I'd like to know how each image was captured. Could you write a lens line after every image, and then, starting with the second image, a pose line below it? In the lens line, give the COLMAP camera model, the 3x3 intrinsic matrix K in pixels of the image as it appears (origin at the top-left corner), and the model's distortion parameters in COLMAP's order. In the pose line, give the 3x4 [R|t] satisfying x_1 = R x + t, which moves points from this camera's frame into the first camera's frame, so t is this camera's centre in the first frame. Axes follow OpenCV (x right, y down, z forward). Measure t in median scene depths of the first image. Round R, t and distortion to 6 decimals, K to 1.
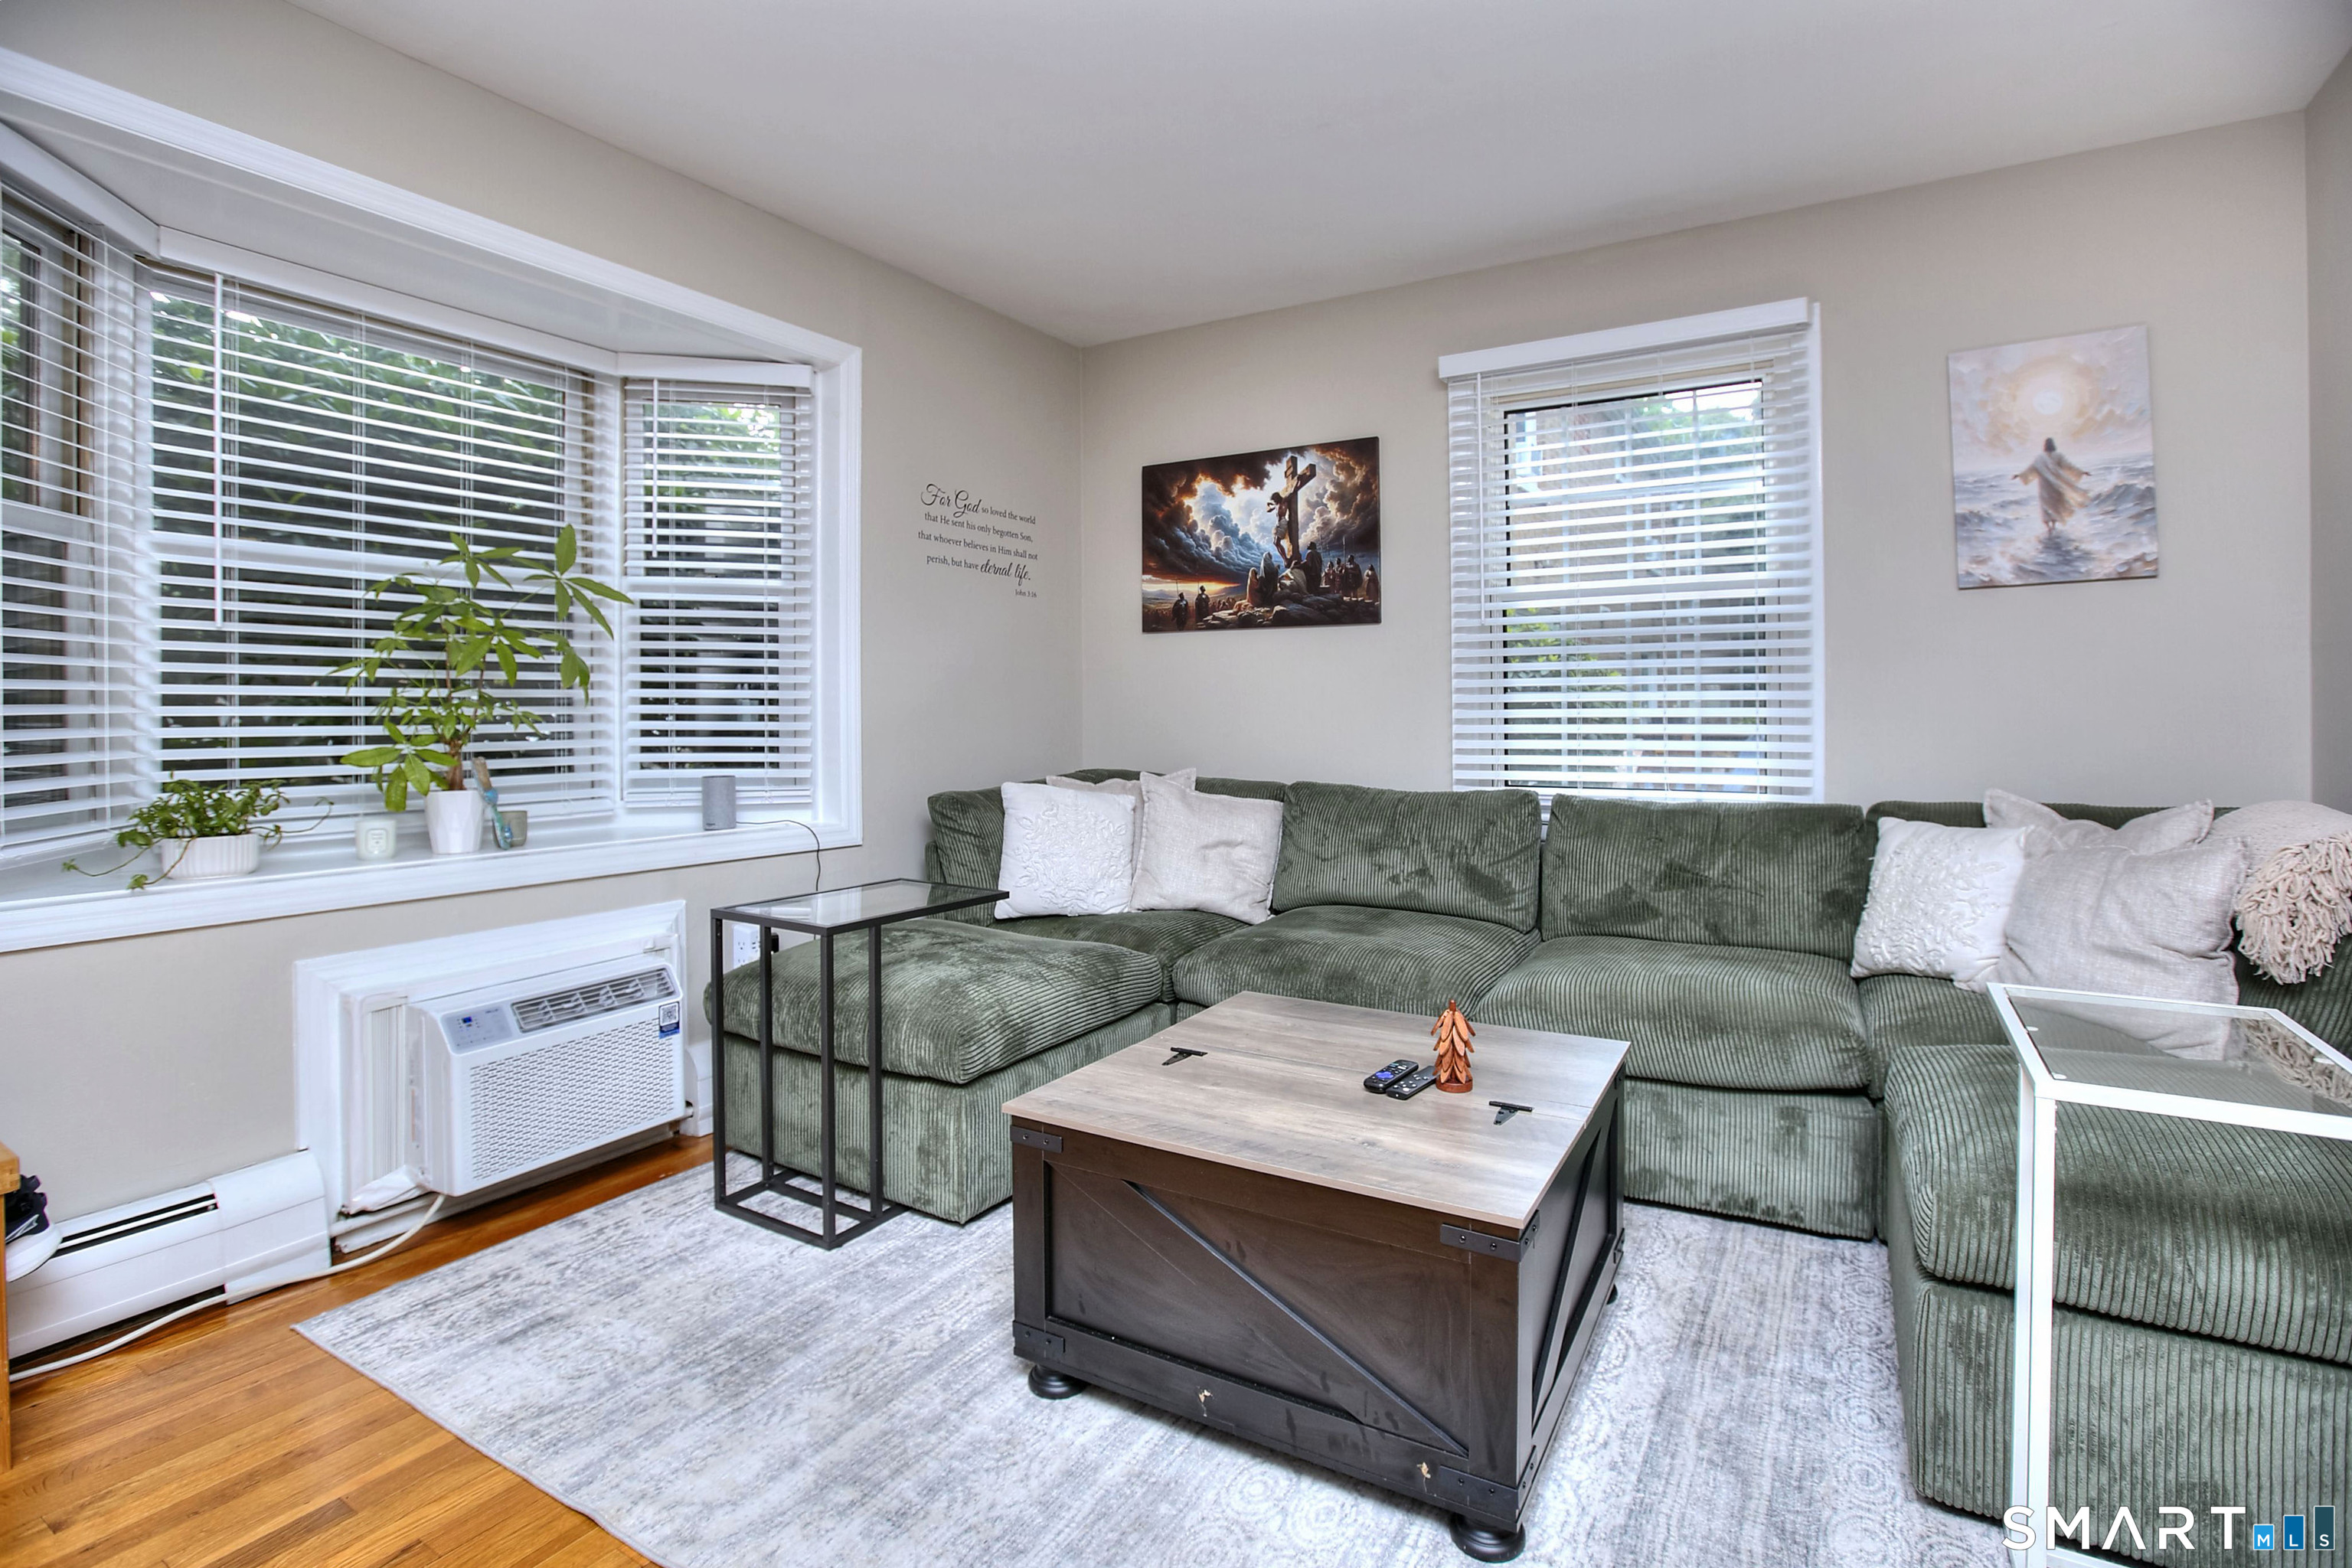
lens RADIAL K [[1140.7, 0, 1175.9], [0, 1140.7, 708.2], [0, 0, 1]] dist [-0.055753, 0.030550]
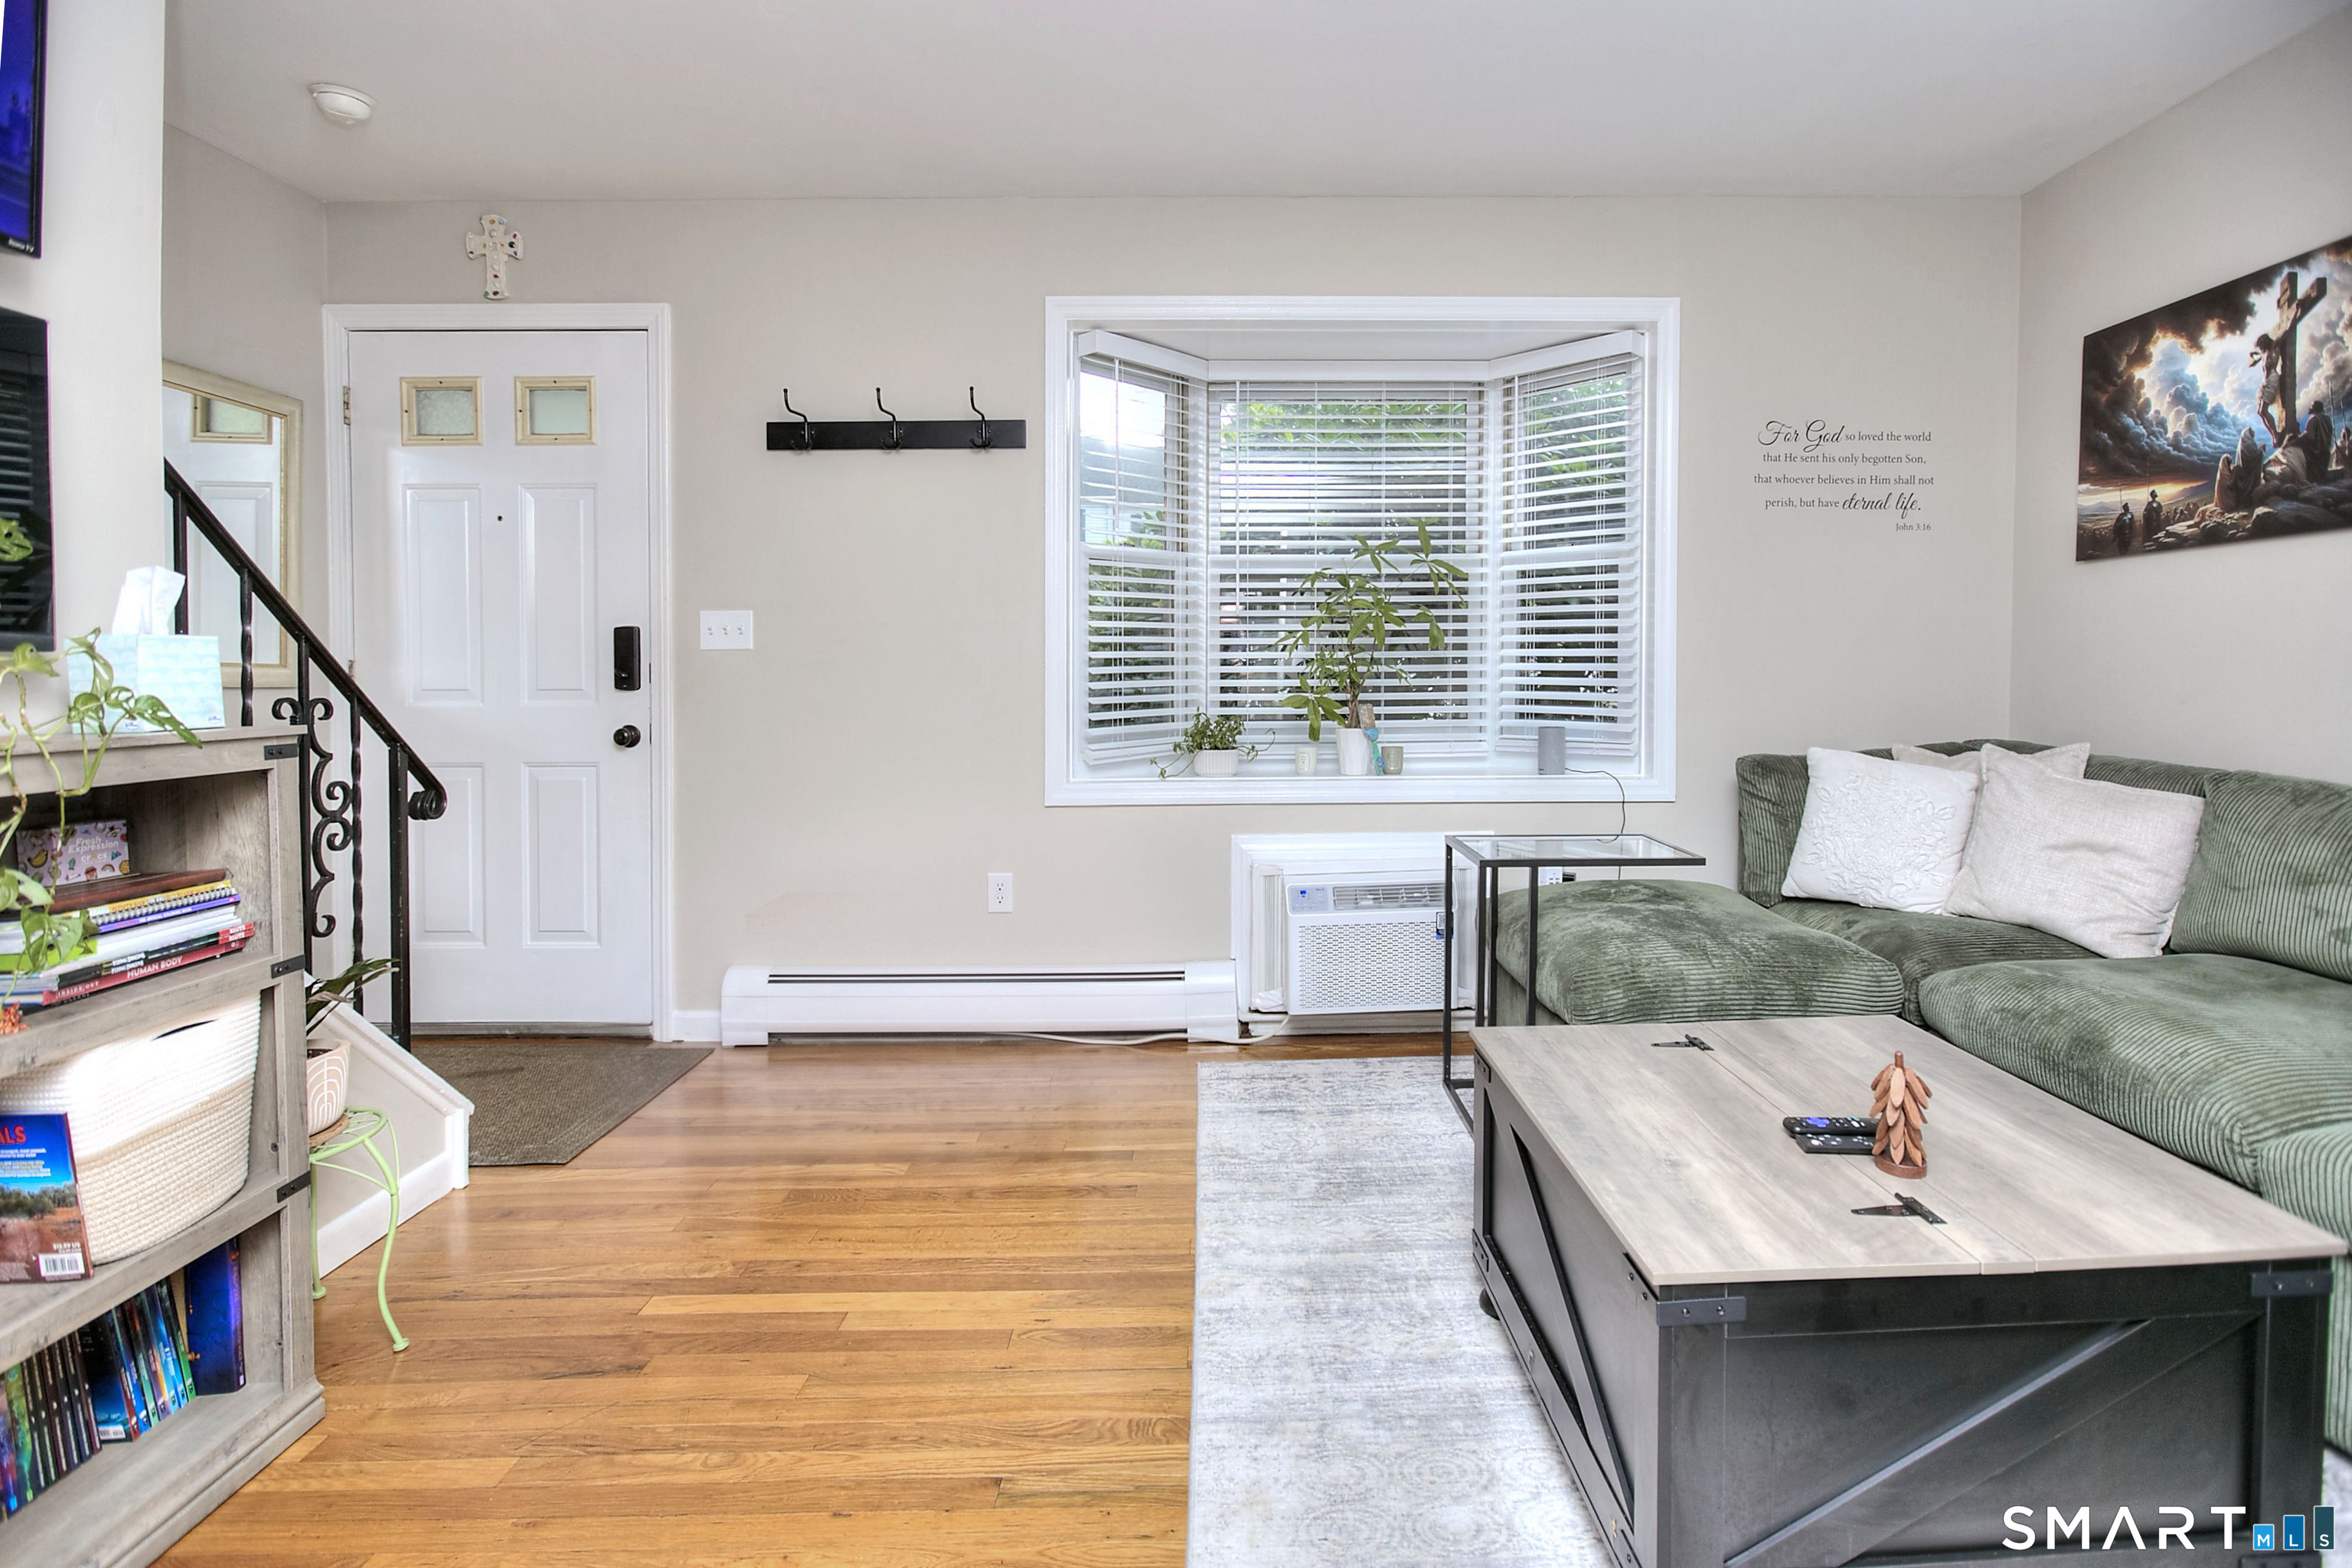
lens RADIAL K [[1146.8, 0, 1169.2], [0, 1146.8, 706.8], [0, 0, 1]] dist [-0.000037, 0.000430]
pose [[0.487236, 0.025190, -0.872907, 0.388635], [0.006430, 0.999453, 0.032431, 0.000967], [0.873247, -0.021414, 0.486807, 0.123485]]
